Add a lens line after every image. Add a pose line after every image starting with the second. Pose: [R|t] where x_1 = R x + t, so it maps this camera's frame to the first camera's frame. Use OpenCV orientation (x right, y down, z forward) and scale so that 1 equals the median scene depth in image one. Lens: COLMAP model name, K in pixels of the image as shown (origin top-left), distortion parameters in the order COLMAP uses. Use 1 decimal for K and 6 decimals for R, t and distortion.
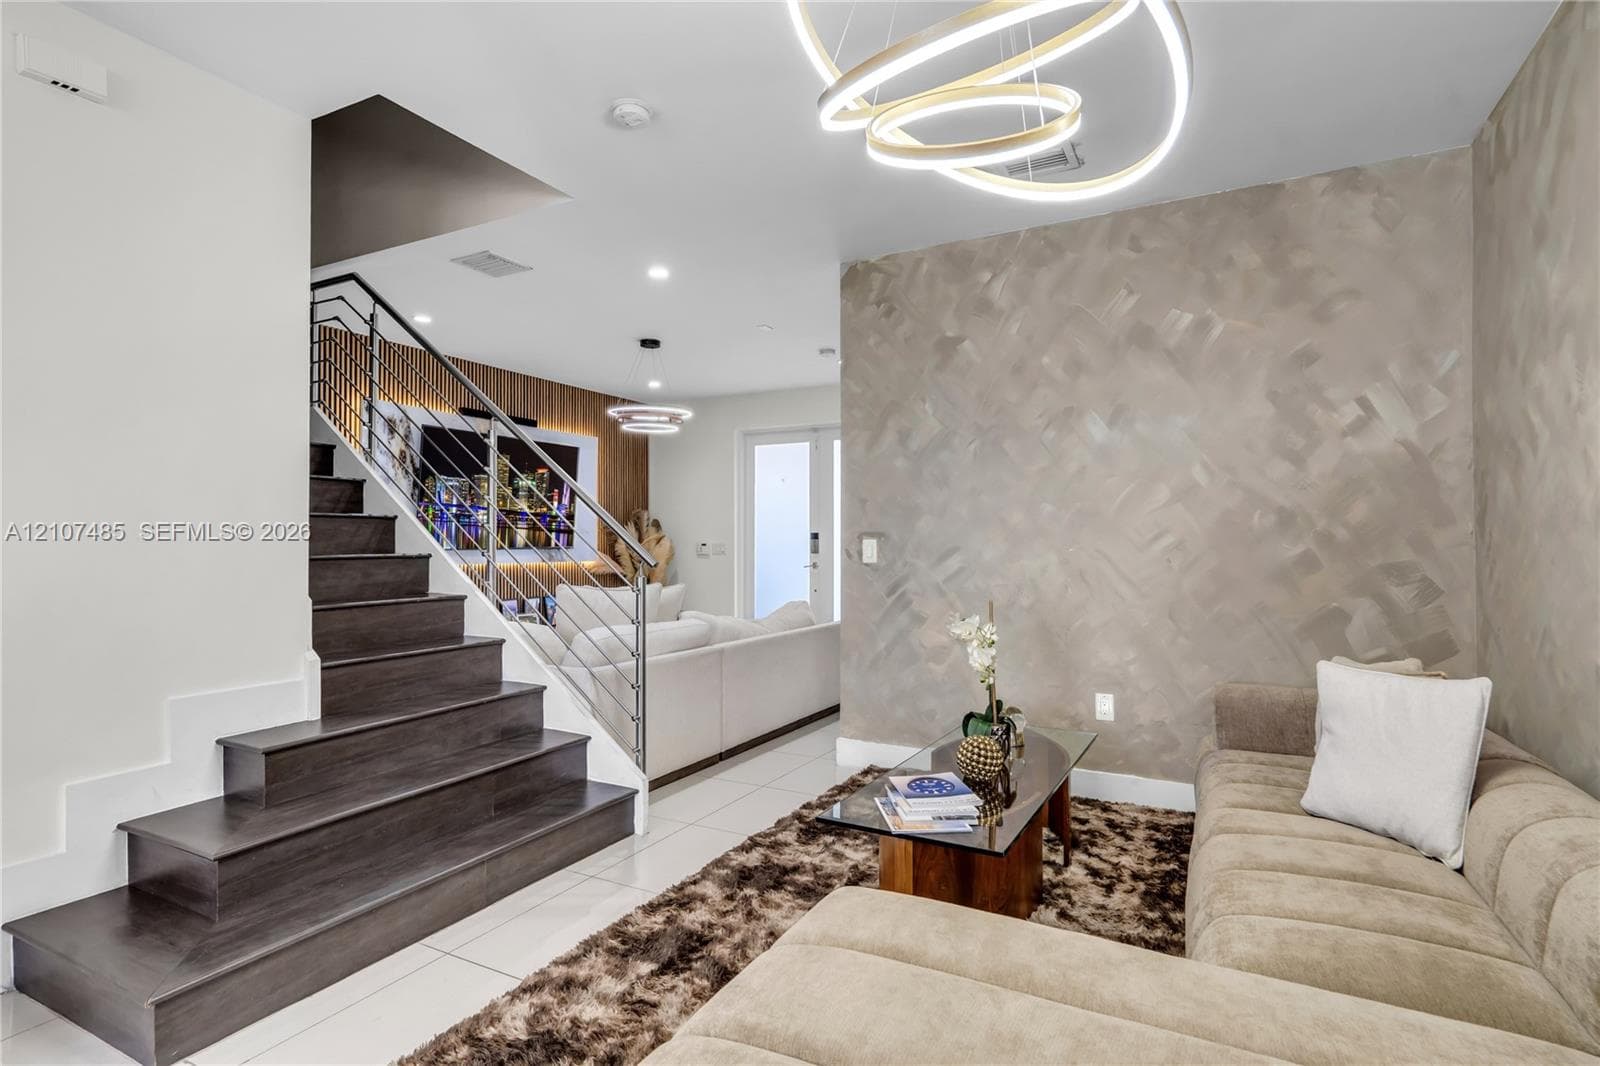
lens RADIAL K [[804.3, 0, 795.3], [0, 804.3, 534.5], [0, 0, 1]] dist [0.003745, 0.001258]
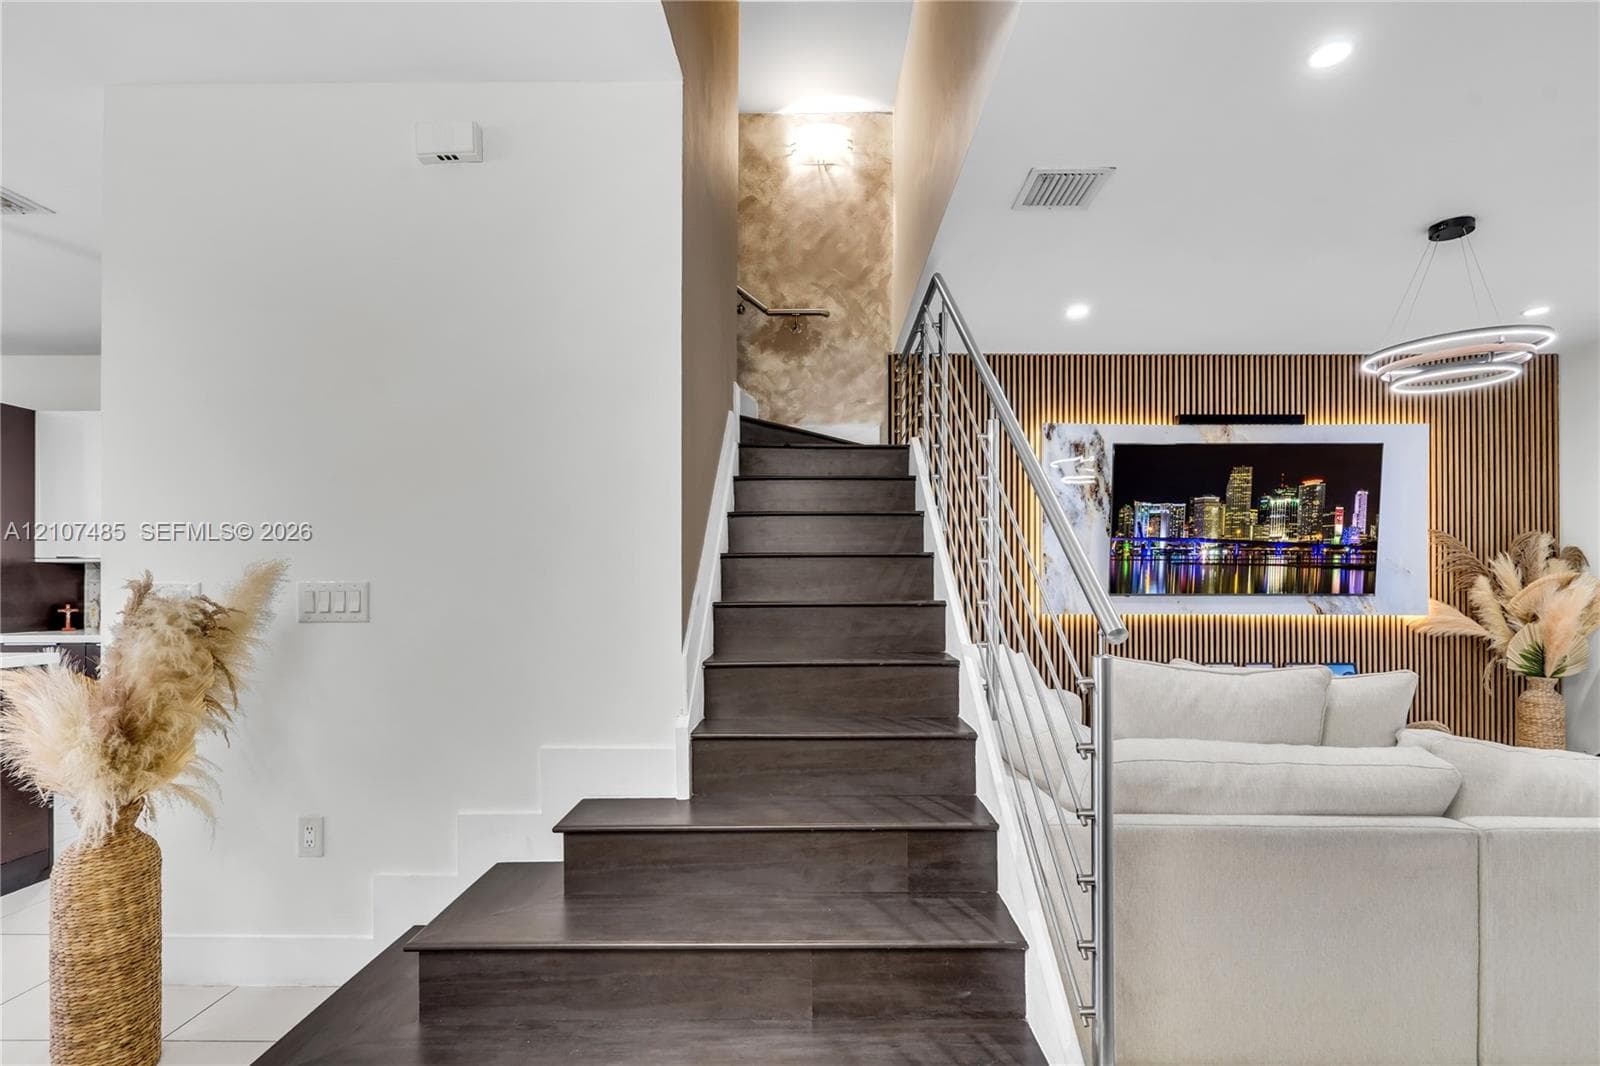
lens RADIAL K [[743.4, 0, 800.2], [0, 743.4, 585.1], [0, 0, 1]] dist [0.001452, 0.000340]
pose [[0.459140, 0.001973, -0.888361, 0.115195], [0.007699, 0.999951, 0.006200, 0.003330], [0.888330, -0.009686, 0.459103, 0.604581]]
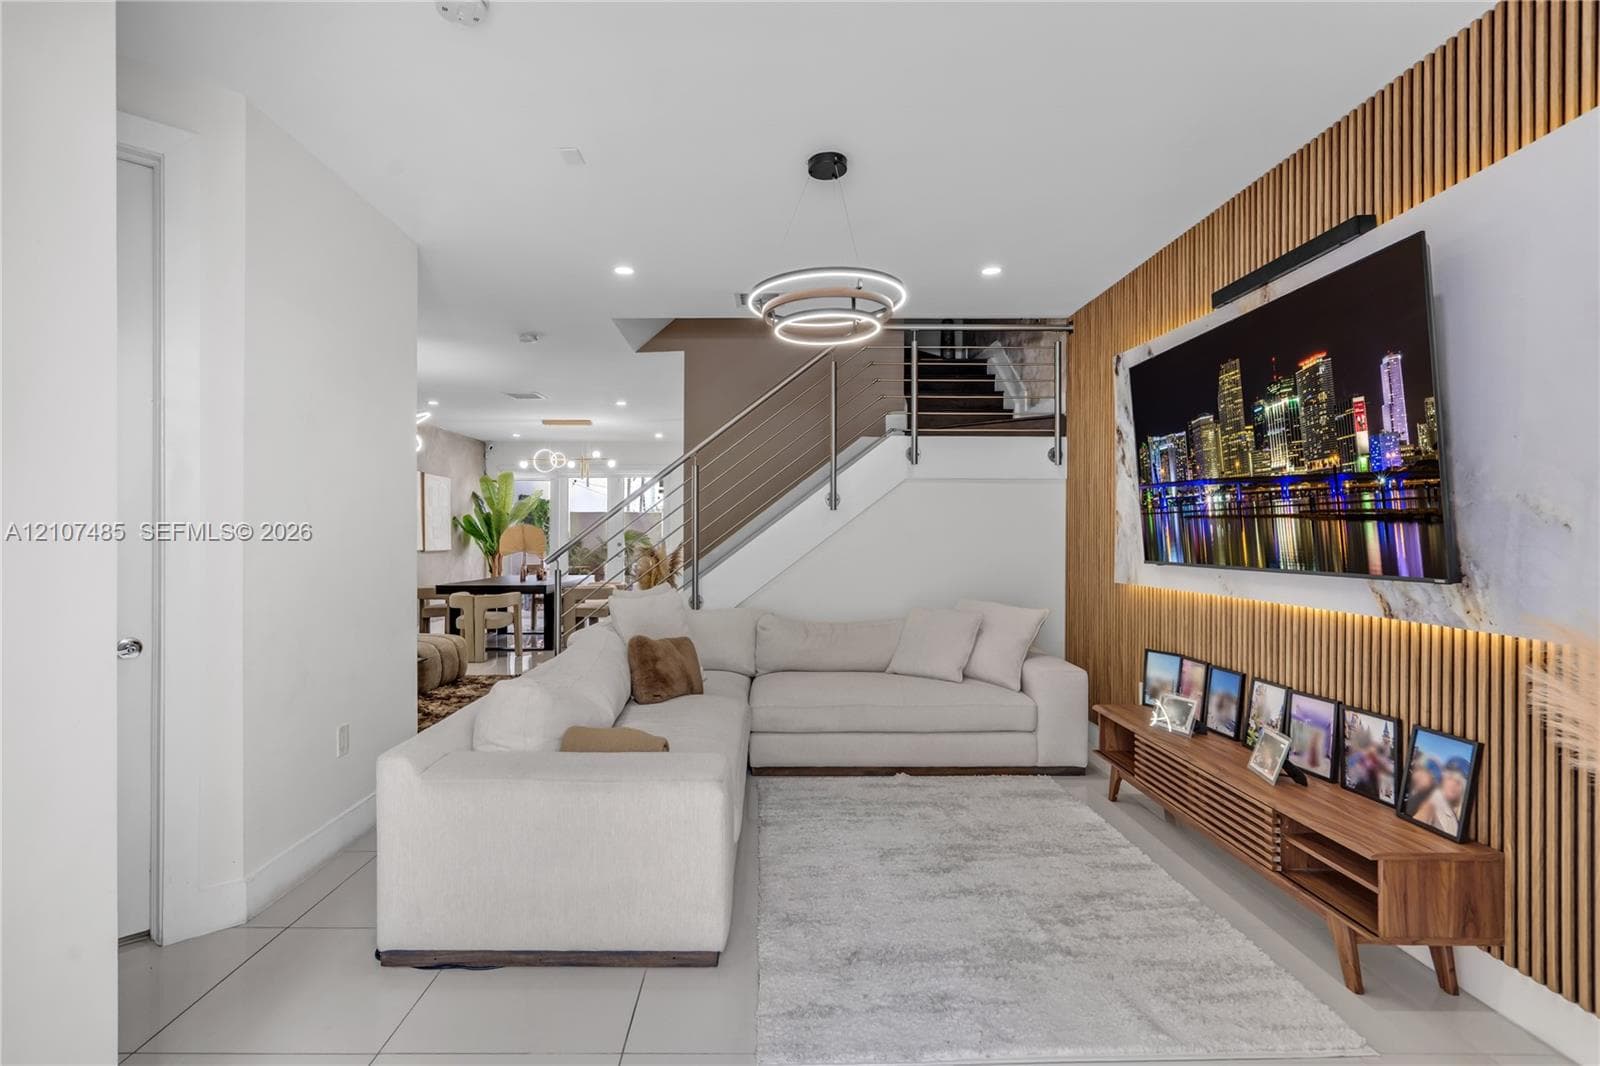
lens RADIAL K [[741.8, 0, 800.0], [0, 741.8, 533.0], [0, 0, 1]] dist [-0.000190, 0.000491]
pose [[-0.859681, -0.042319, -0.509076, 0.132667], [-0.044127, 0.998990, -0.008527, 0.027046], [0.508922, 0.015134, -0.860680, 2.326996]]
